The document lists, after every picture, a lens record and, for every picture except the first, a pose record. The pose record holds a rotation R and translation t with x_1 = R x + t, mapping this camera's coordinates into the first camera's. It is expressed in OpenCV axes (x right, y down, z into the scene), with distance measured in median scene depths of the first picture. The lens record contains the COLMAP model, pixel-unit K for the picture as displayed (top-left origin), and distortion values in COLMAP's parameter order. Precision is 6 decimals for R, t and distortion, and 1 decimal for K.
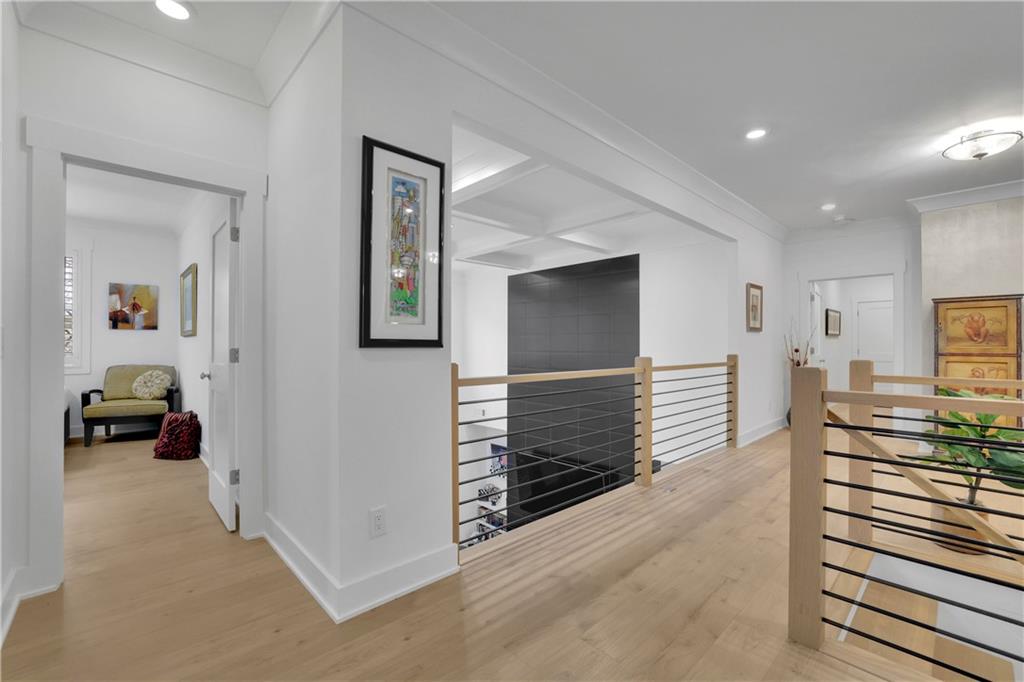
lens RADIAL K [[442.1, 0, 511.7], [0, 442.1, 346.3], [0, 0, 1]] dist [-0.047439, 0.017404]
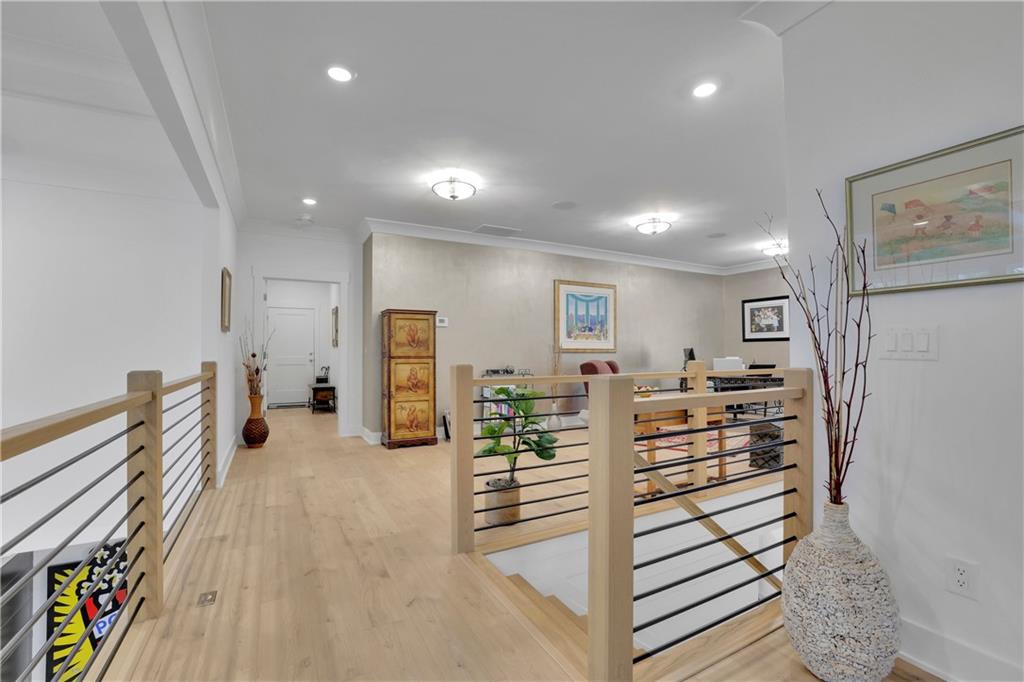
lens RADIAL K [[442.1, 0, 511.7], [0, 442.1, 346.3], [0, 0, 1]] dist [-0.047439, 0.017404]
pose [[0.269049, 0.007480, 0.963097, -0.068893], [0.001373, 0.999966, -0.008150, -0.000948], [-0.963125, 0.003515, 0.269030, 0.392138]]
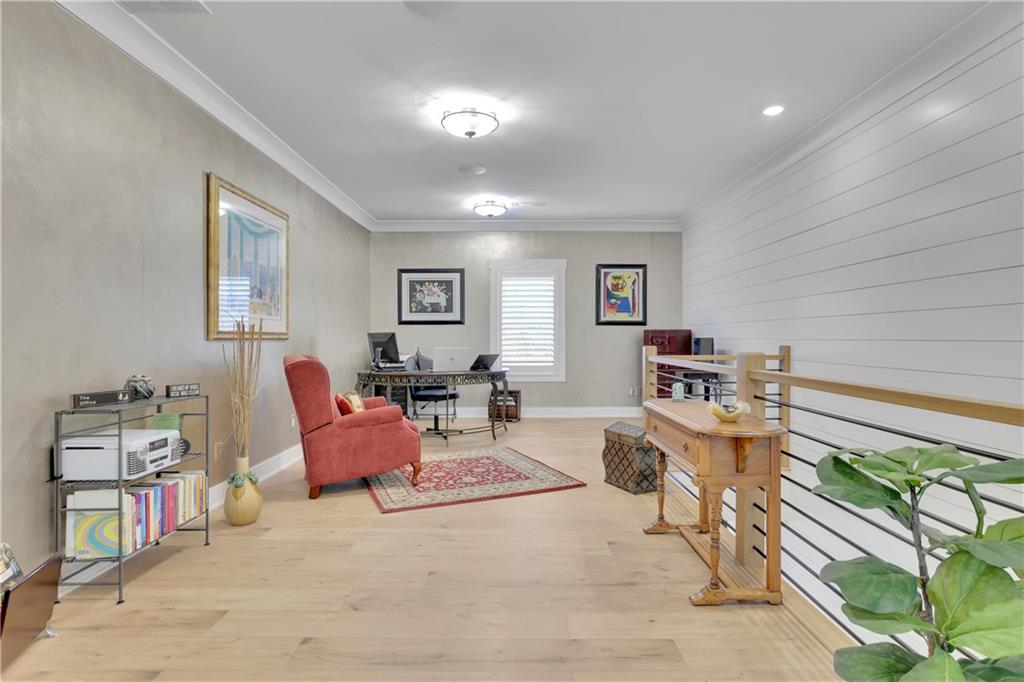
lens RADIAL K [[533.2, 0, 512.9], [0, 533.2, 335.7], [0, 0, 1]] dist [-0.015117, 0.000483]
pose [[-0.719500, -0.003151, 0.694485, 0.604401], [-0.003495, 0.999993, 0.000916, -0.000915], [-0.694483, -0.001768, -0.719506, 0.958164]]
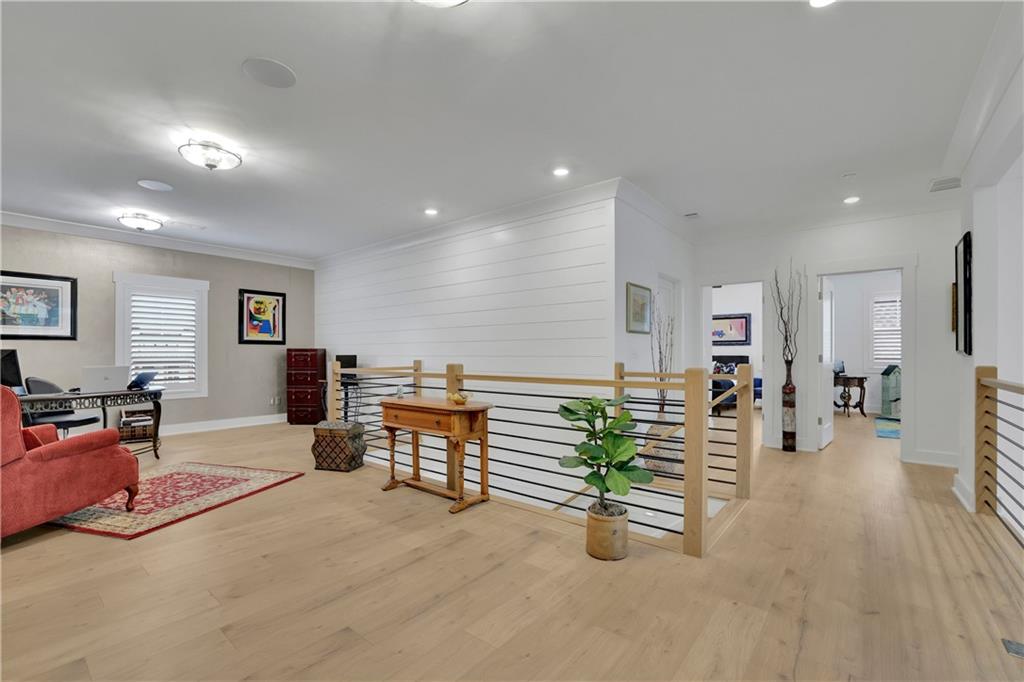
lens RADIAL K [[442.1, 0, 511.7], [0, 442.1, 346.3], [0, 0, 1]] dist [-0.047439, 0.017404]
pose [[-0.993147, -0.005381, -0.116745, 0.836477], [-0.003319, 0.999835, -0.017851, -0.000864], [0.116822, -0.017341, -0.993001, 1.208695]]
